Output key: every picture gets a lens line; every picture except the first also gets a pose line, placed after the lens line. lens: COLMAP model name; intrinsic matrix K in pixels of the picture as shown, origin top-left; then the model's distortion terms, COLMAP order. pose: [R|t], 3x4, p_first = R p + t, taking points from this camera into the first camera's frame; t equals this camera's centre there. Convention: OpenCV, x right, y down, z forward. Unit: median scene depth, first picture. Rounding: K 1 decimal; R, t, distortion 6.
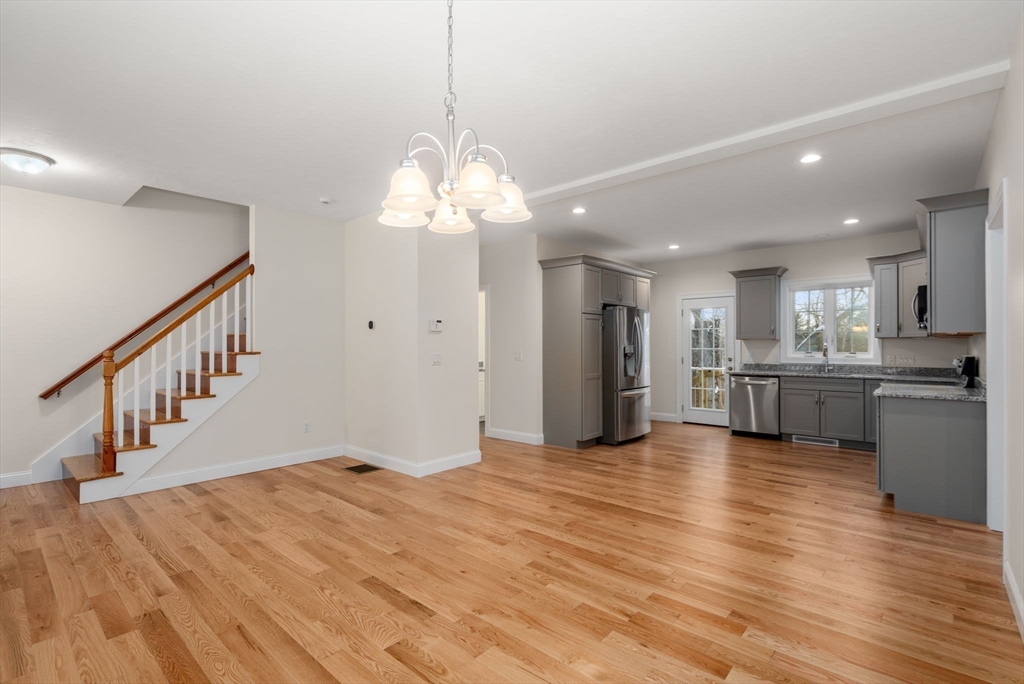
lens RADIAL K [[475.8, 0, 512.0], [0, 475.8, 345.5], [0, 0, 1]] dist [0.001123, -0.000396]
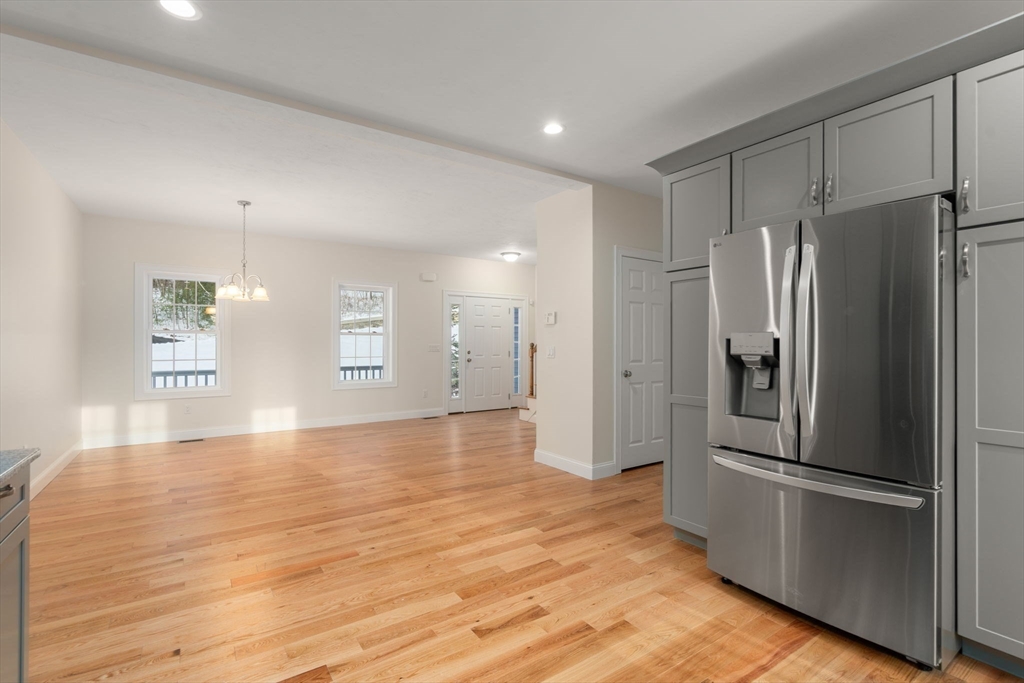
lens RADIAL K [[475.8, 0, 515.2], [0, 475.8, 340.7], [0, 0, 1]] dist [0.001123, -0.000396]
pose [[-0.242849, -0.002554, -0.970061, 0.628745], [0.001078, 0.999995, -0.002903, 0.005845], [0.970063, -0.001751, -0.242846, 0.887732]]
